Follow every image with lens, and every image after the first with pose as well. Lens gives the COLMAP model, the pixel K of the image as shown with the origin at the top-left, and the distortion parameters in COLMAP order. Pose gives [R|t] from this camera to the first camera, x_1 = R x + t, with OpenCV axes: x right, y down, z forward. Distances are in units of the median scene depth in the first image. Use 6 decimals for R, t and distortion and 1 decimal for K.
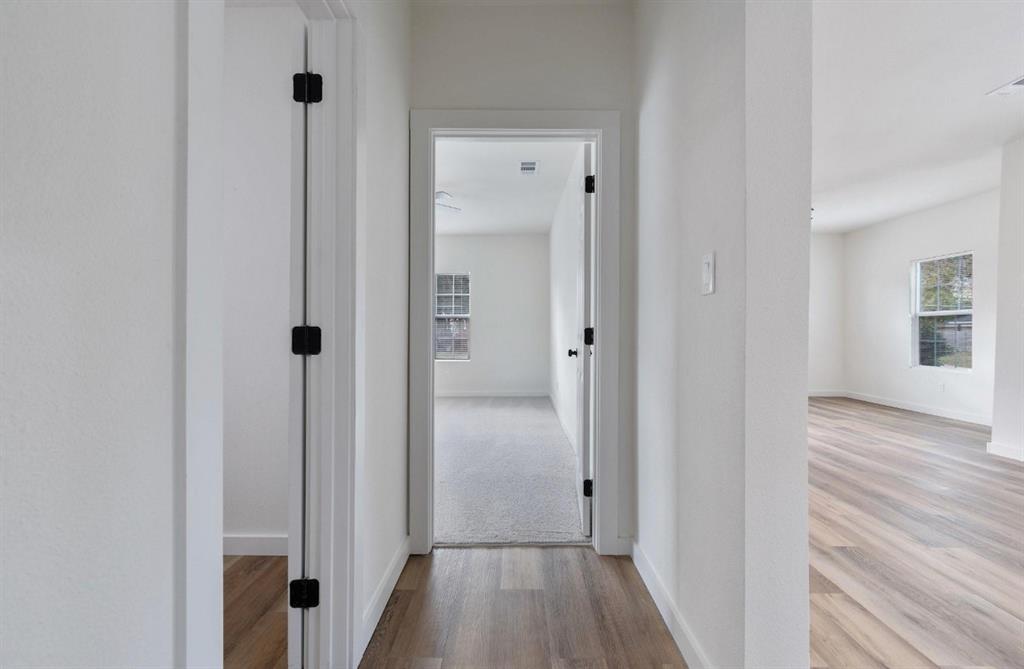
lens RADIAL K [[456.7, 0, 512.0], [0, 456.7, 334.5], [0, 0, 1]] dist [-0.000838, 0.000017]
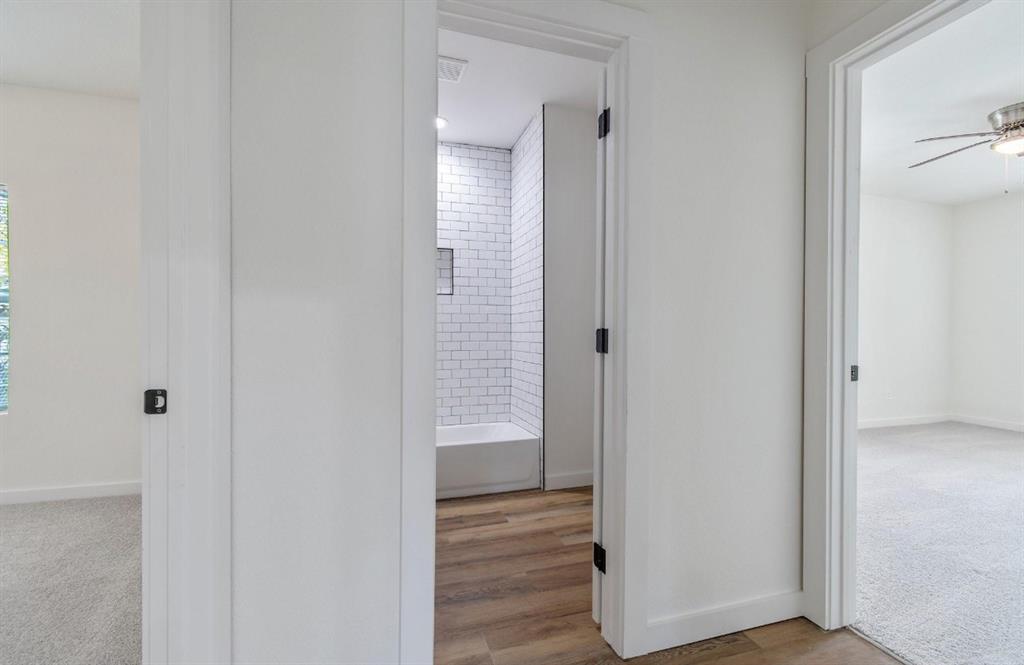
lens RADIAL K [[456.7, 0, 512.0], [0, 456.7, 332.5], [0, 0, 1]] dist [-0.000838, 0.000017]
pose [[0.298485, 0.009059, -0.954371, 0.432739], [-0.010619, 0.999925, 0.006170, -0.010705], [0.954355, 0.008293, 0.298558, 0.318234]]
